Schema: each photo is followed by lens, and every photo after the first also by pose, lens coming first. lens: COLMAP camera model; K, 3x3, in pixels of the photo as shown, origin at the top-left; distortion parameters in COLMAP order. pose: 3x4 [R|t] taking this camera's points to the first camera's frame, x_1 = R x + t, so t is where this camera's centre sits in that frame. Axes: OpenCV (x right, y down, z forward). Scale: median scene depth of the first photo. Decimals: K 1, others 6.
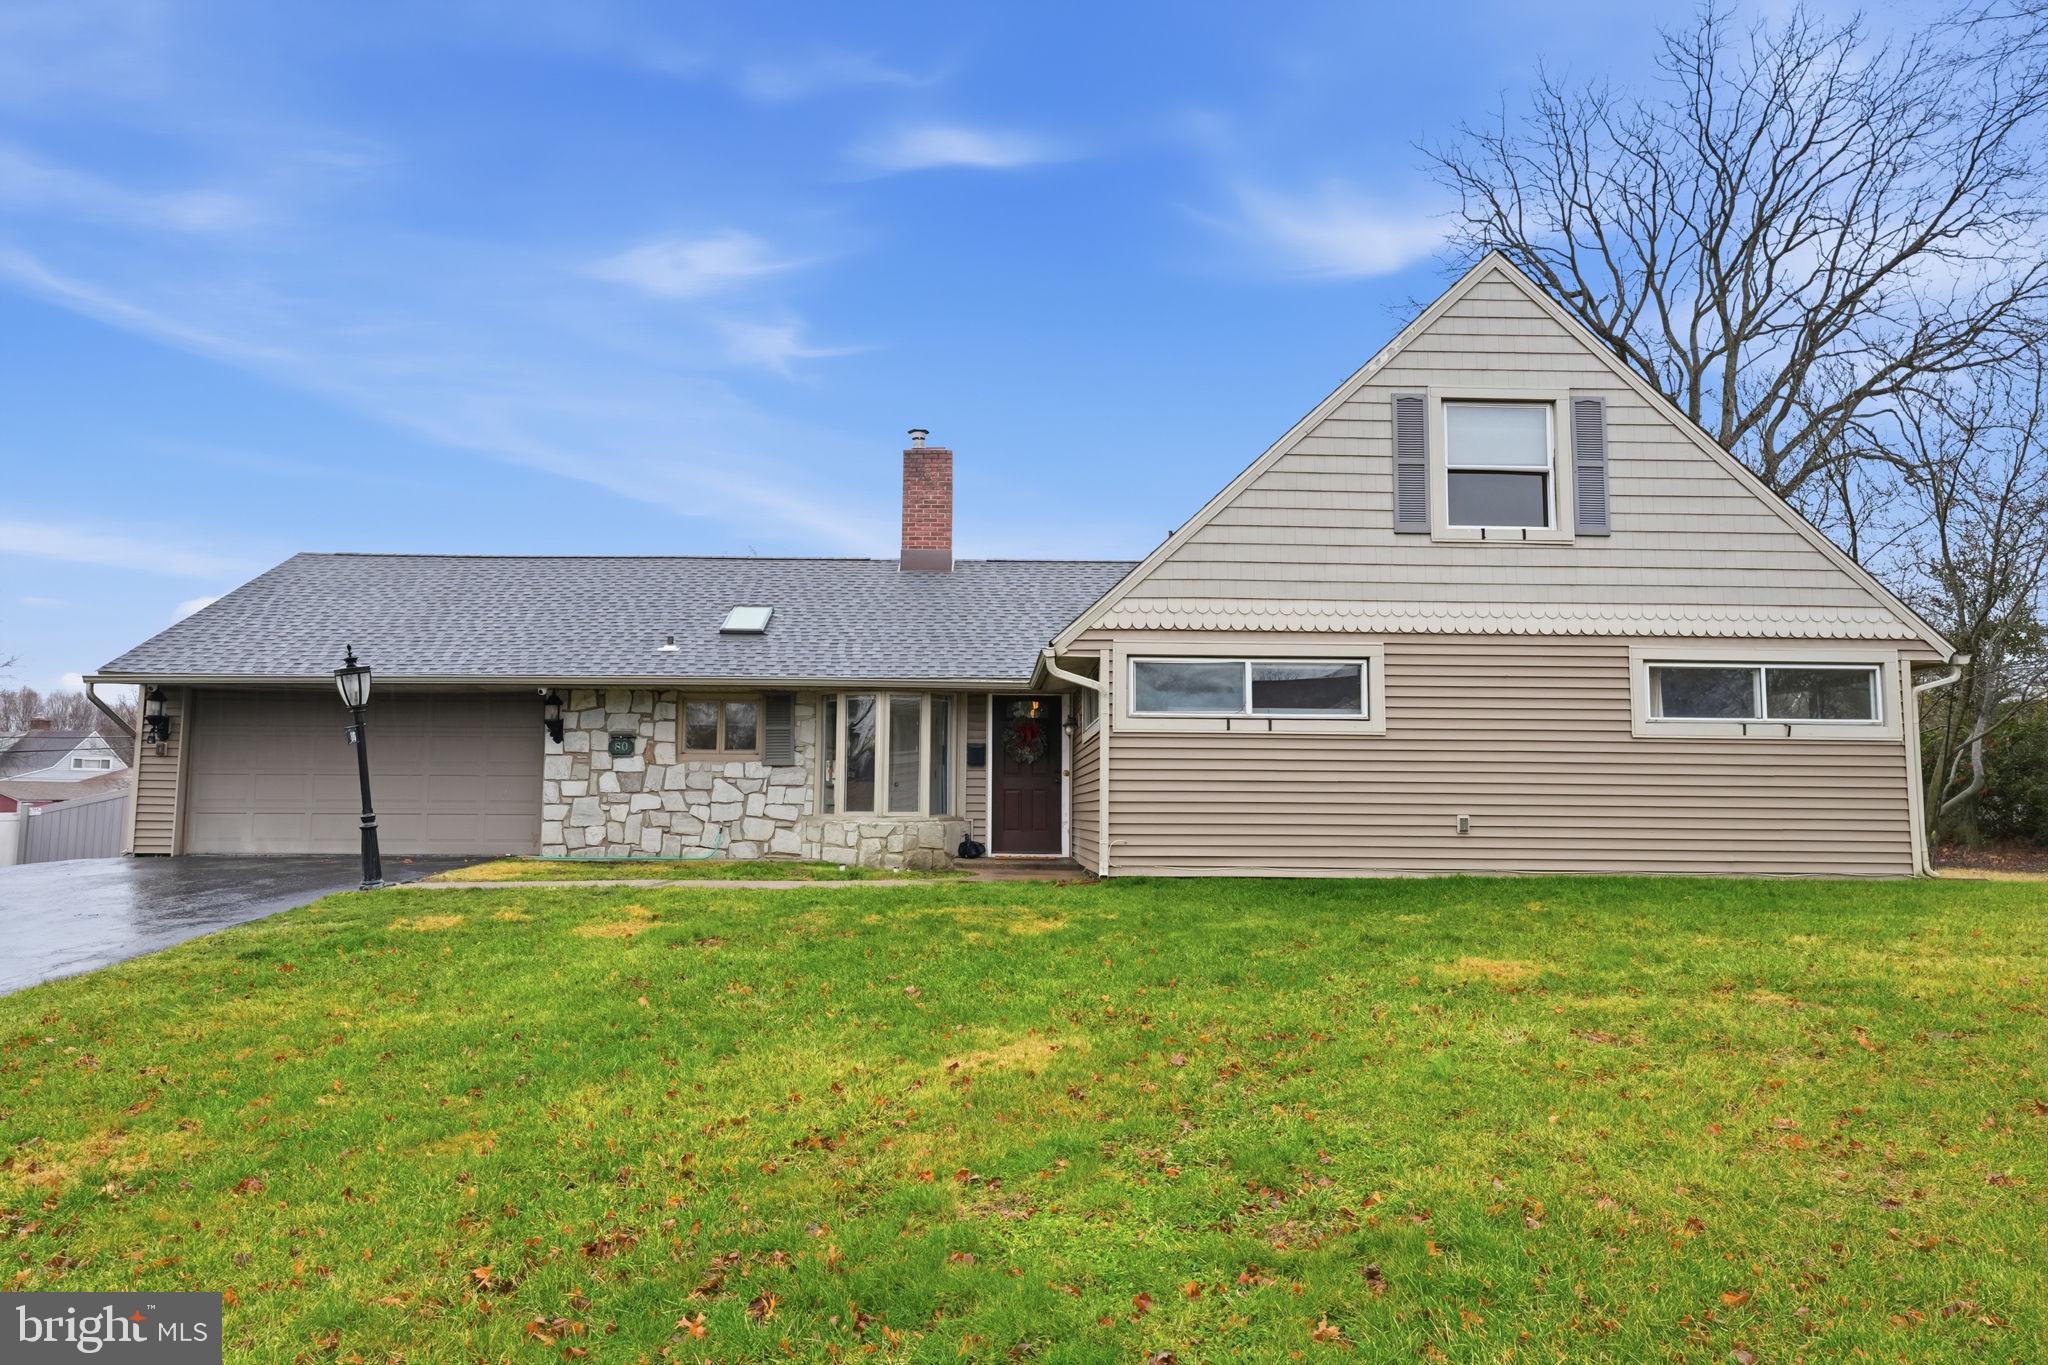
lens RADIAL K [[1388.7, 0, 1024.4], [0, 1388.7, 658.1], [0, 0, 1]] dist [-0.004106, -0.000551]
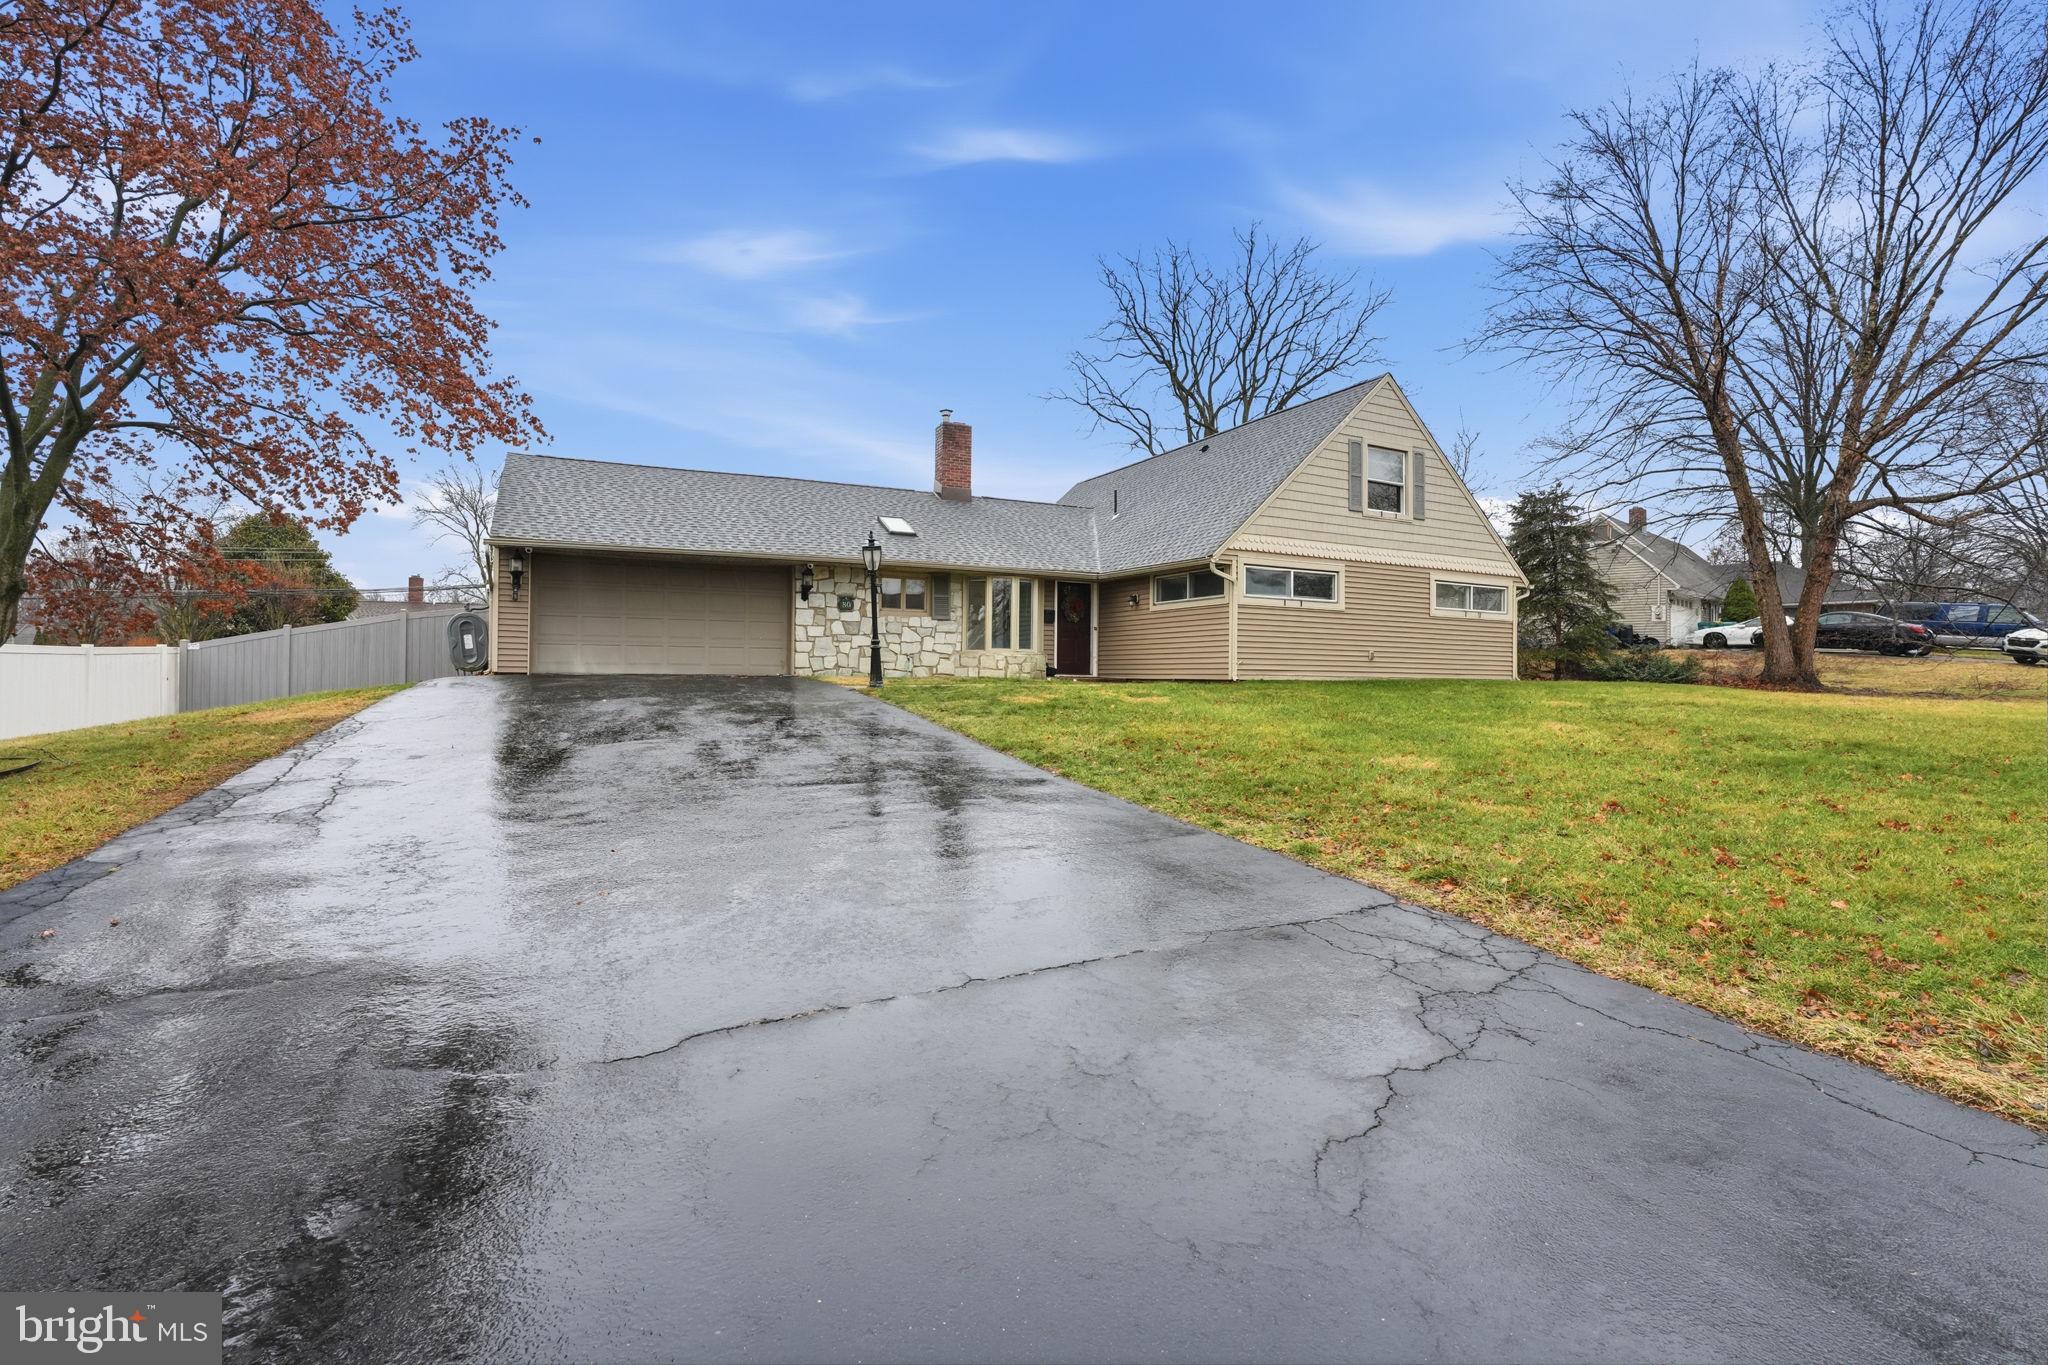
lens RADIAL K [[956.2, 0, 1017.0], [0, 956.2, 673.6], [0, 0, 1]] dist [-0.068024, 0.027149]
pose [[0.900935, 0.002847, 0.433944, -0.578642], [-0.051513, 0.993610, 0.100430, 0.024169], [-0.430885, -0.112834, 0.895325, -0.030907]]
